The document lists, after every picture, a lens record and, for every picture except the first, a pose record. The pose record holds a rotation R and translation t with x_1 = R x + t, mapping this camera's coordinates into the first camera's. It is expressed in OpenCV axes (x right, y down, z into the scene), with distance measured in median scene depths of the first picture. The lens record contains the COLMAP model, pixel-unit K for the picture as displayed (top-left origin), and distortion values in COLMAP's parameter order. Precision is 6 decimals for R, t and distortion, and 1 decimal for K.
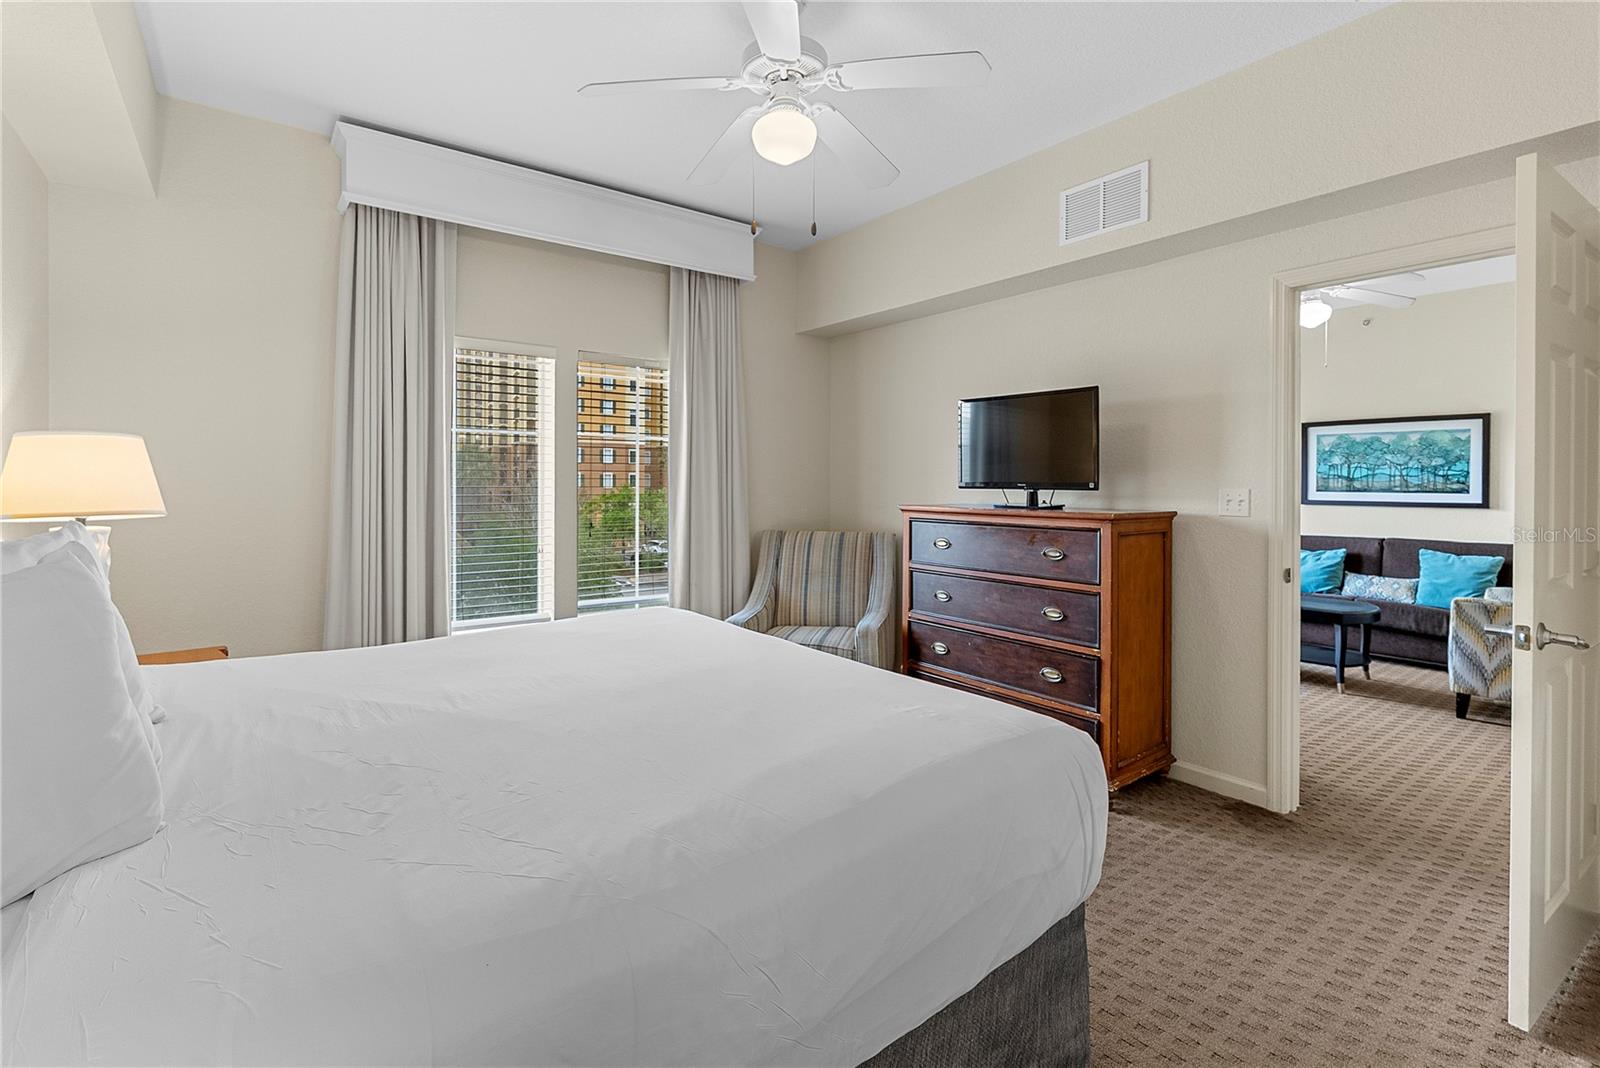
lens RADIAL K [[725.8, 0, 800.6], [0, 725.8, 488.1], [0, 0, 1]] dist [0.002055, 0.000169]
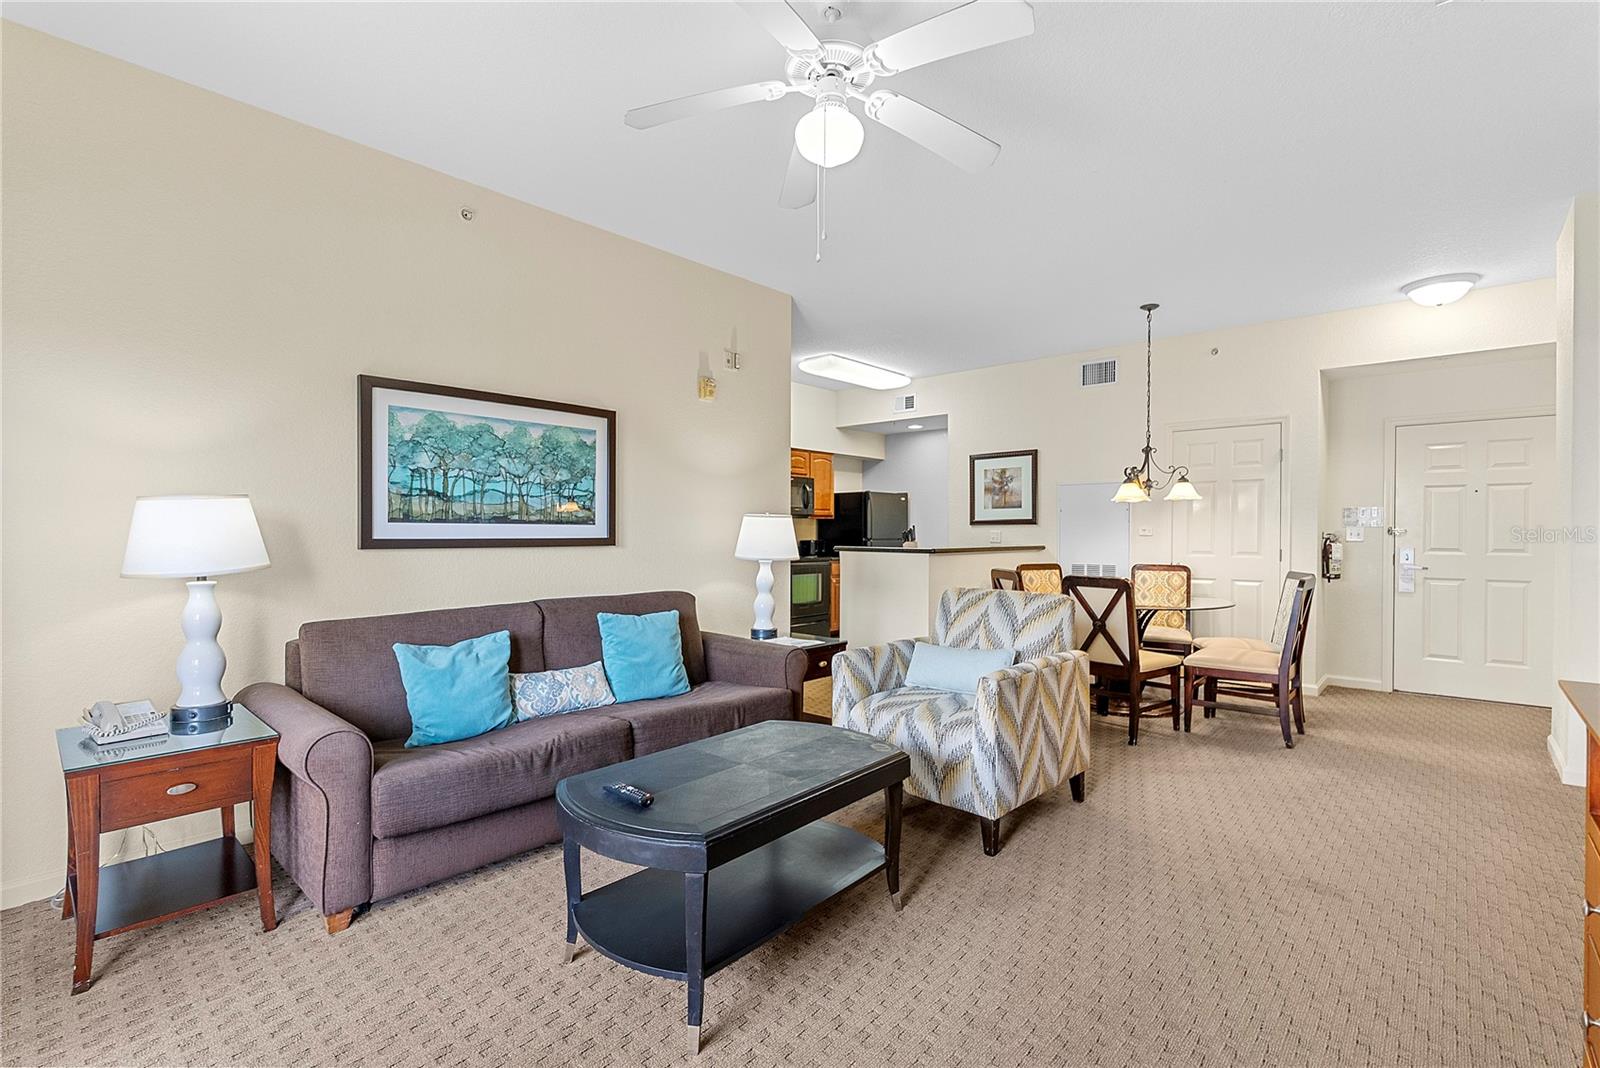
lens RADIAL K [[731.7, 0, 800.0], [0, 731.7, 534.0], [0, 0, 1]] dist [-0.000456, -0.000026]
pose [[-0.181110, -0.008784, 0.983424, 0.194952], [0.005358, 0.999936, 0.009918, 0.010294], [-0.983448, 0.007065, -0.181052, 0.892272]]
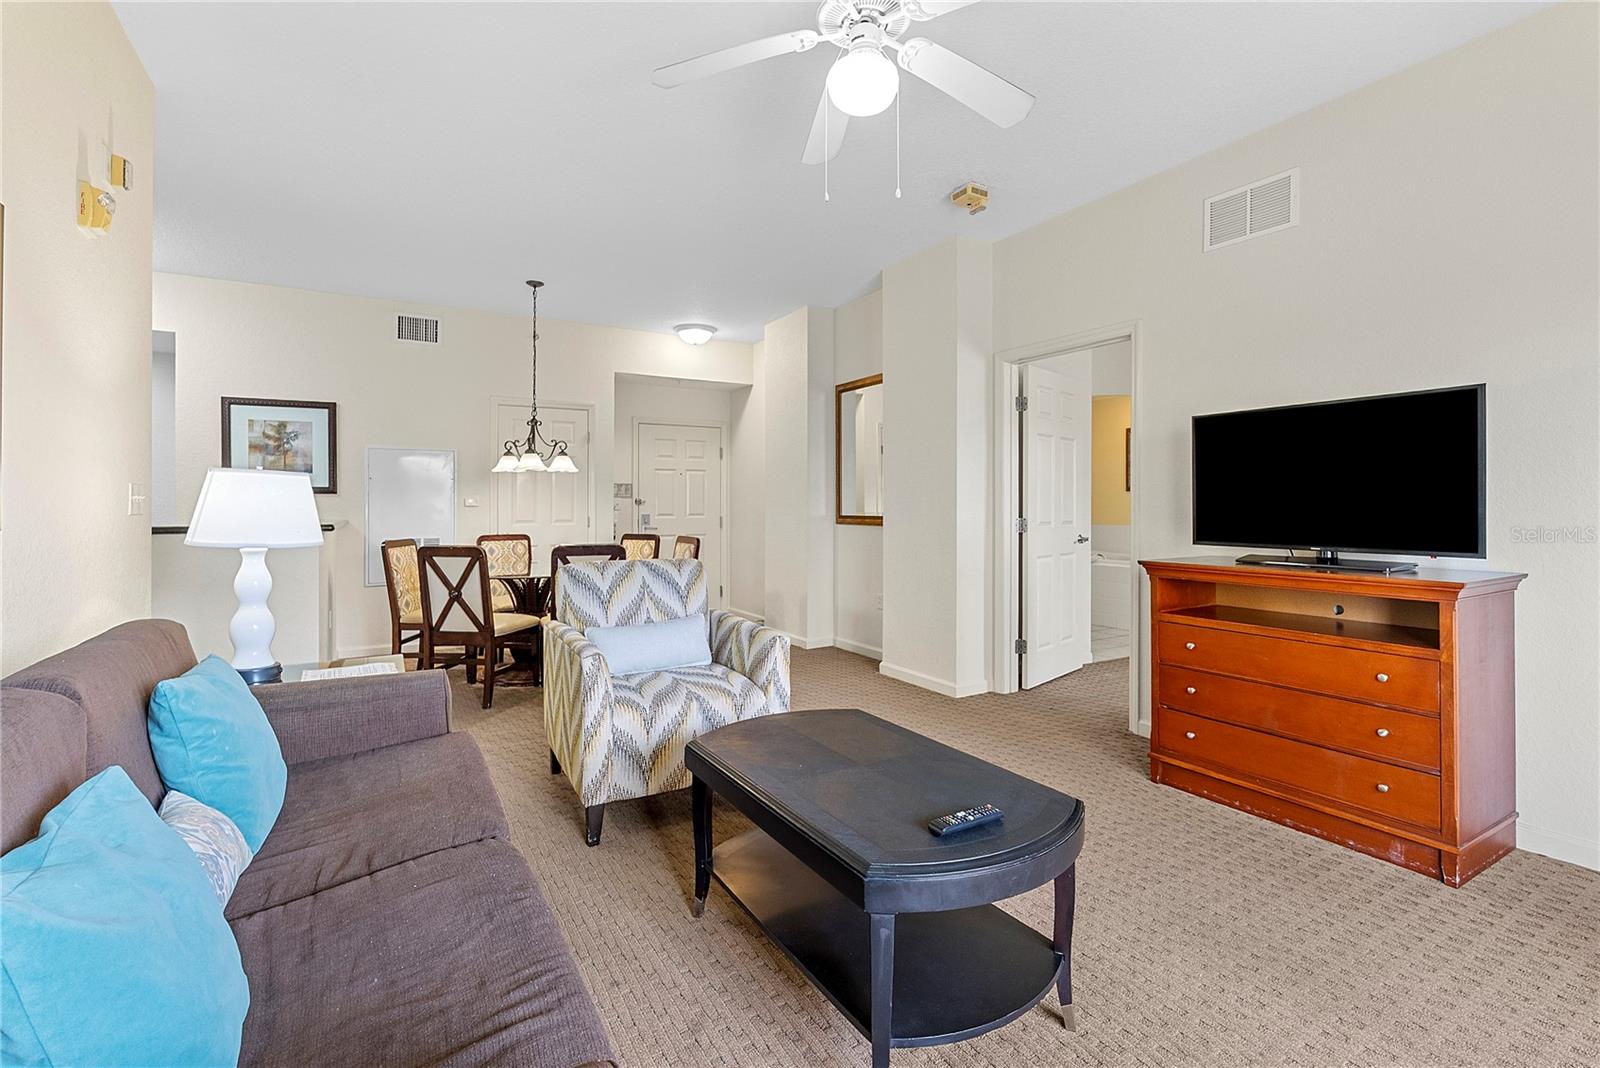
lens RADIAL K [[732.1, 0, 794.1], [0, 732.1, 499.1], [0, 0, 1]] dist [0.001180, 0.000440]
pose [[-0.990650, -0.000394, 0.136429, 0.549989], [-0.000010, 0.999996, 0.002811, 0.012769], [-0.136429, 0.002783, -0.990646, 1.179840]]
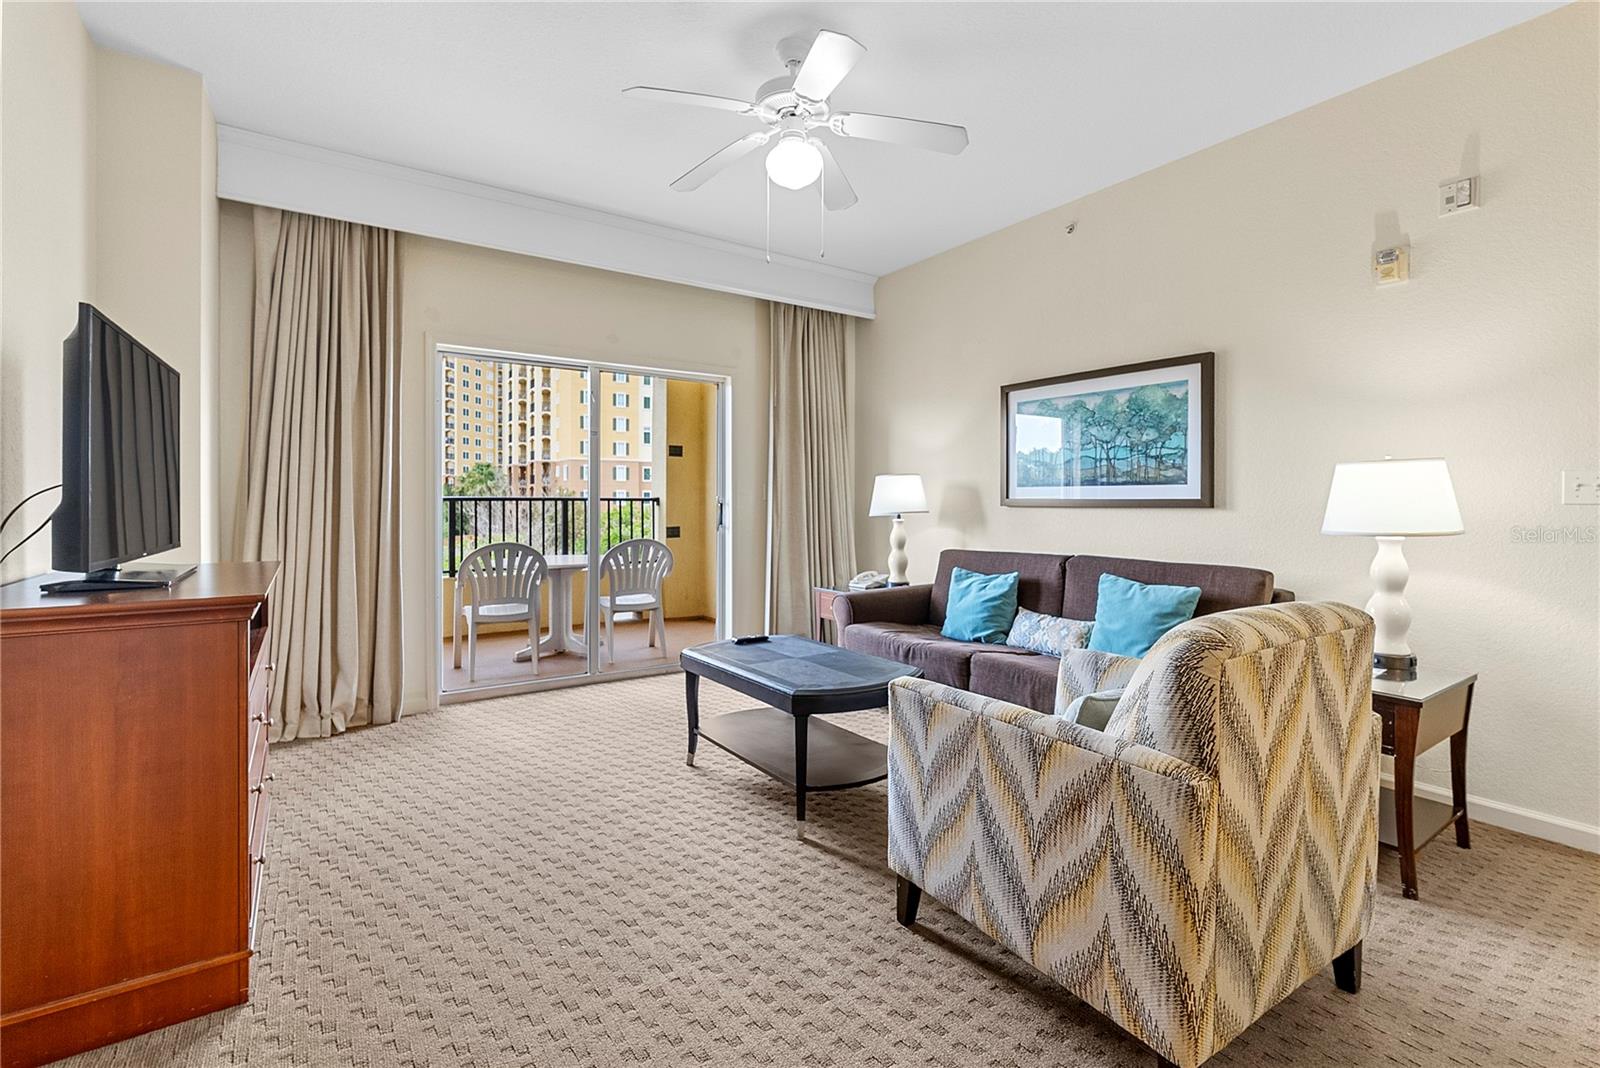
lens RADIAL K [[716.0, 0, 807.0], [0, 716.0, 507.9], [0, 0, 1]] dist [0.000774, 0.000370]
pose [[0.998865, -0.001679, -0.047610, 0.596291], [0.001746, 0.999998, 0.001365, 0.025251], [0.047608, -0.001447, 0.998865, 0.356235]]
